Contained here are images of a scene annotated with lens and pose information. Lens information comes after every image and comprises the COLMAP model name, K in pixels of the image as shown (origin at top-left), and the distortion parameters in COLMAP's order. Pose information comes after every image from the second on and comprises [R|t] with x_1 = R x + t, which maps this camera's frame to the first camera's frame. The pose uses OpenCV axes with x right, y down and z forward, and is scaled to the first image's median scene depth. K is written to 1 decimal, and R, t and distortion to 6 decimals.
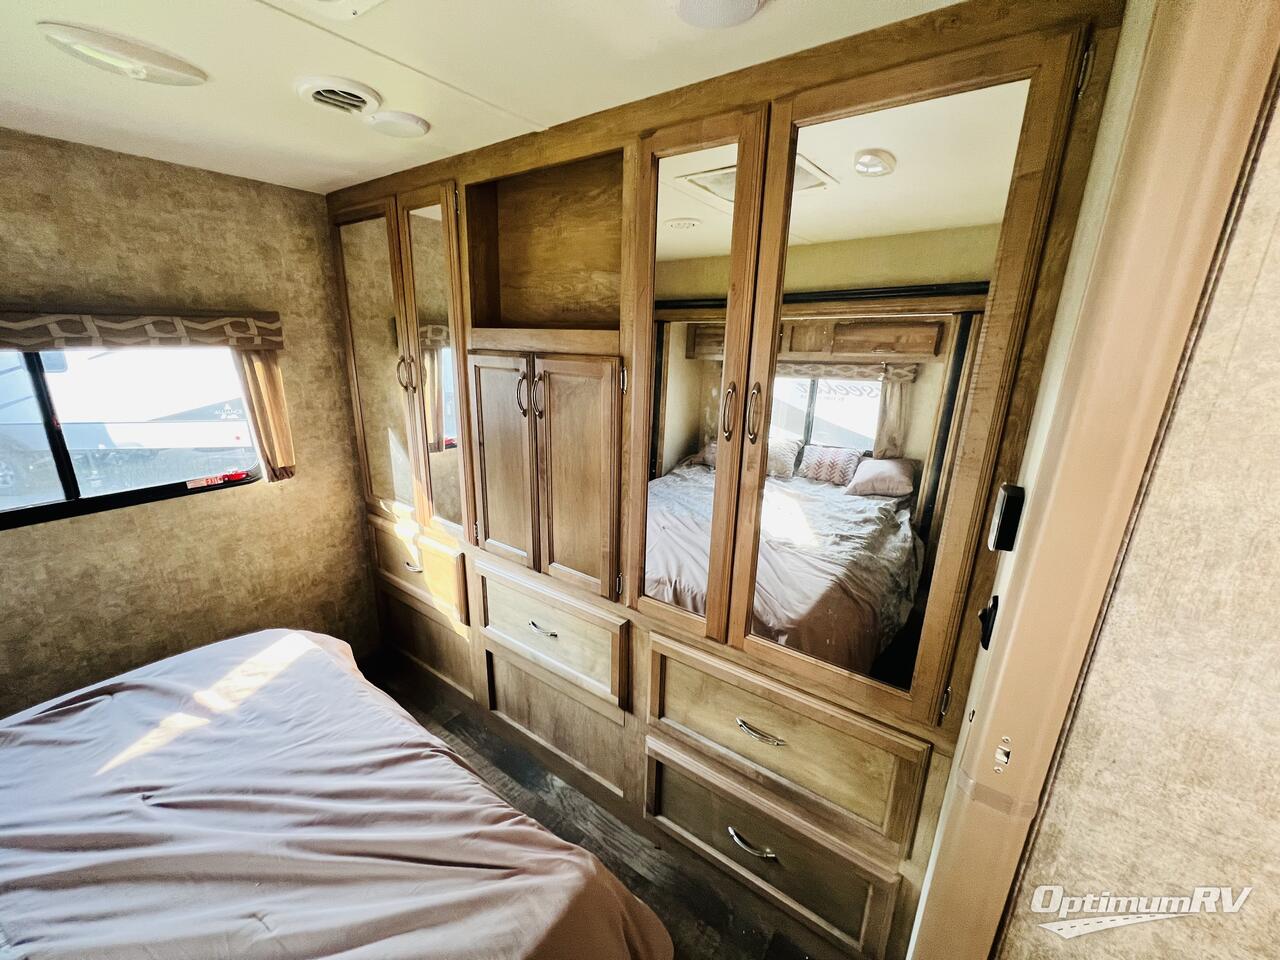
lens RADIAL K [[511.8, 0, 637.0], [0, 511.8, 476.3], [0, 0, 1]] dist [-0.004134, 0.000203]
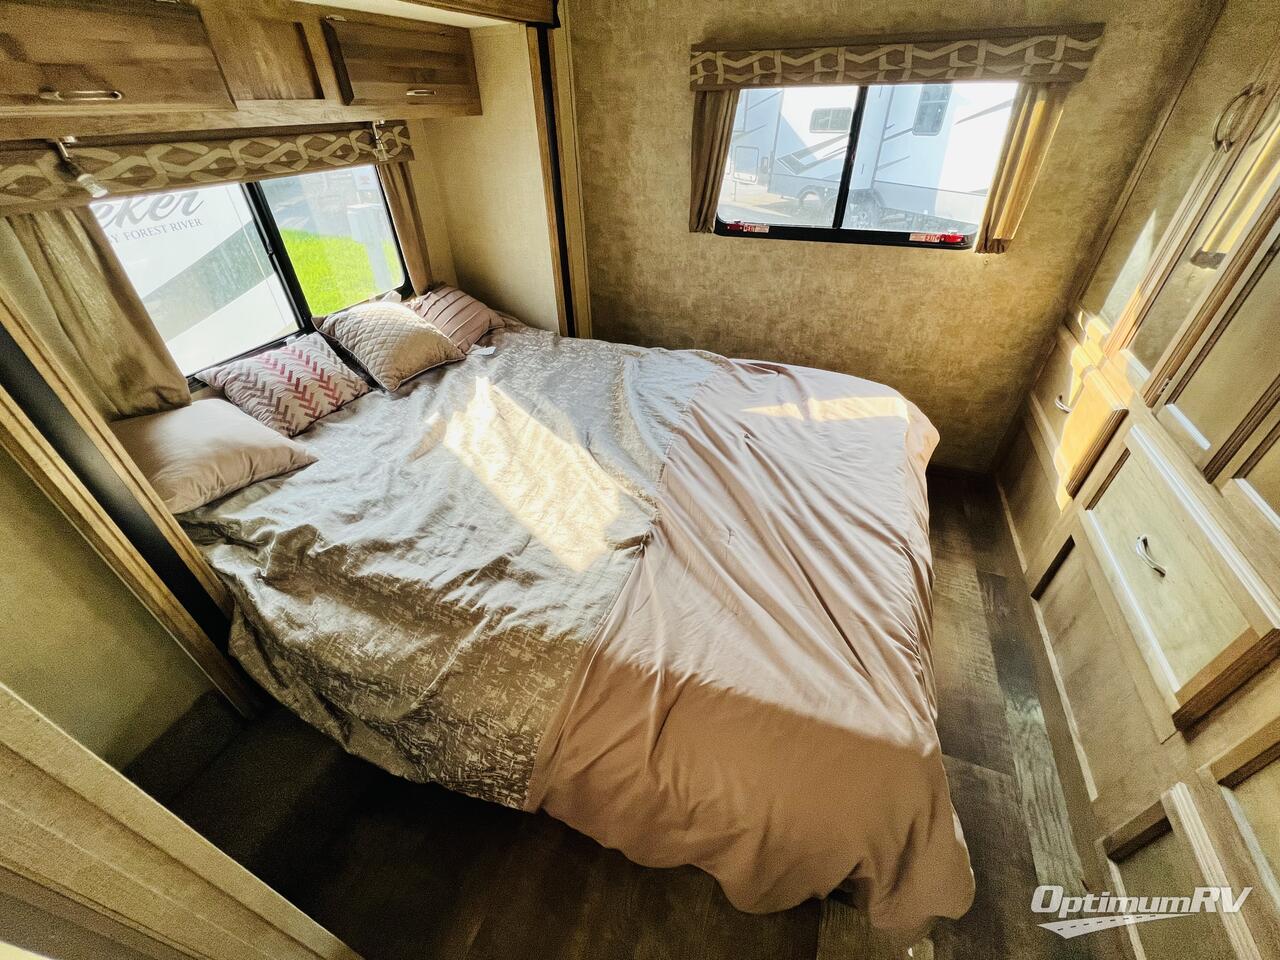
lens RADIAL K [[511.8, 0, 637.0], [0, 511.8, 476.3], [0, 0, 1]] dist [-0.004134, 0.000203]
pose [[0.261542, 0.556570, -0.788559, 0.110517], [-0.237226, 0.829004, 0.506435, 0.028956], [0.935585, 0.054613, 0.348852, 0.110685]]
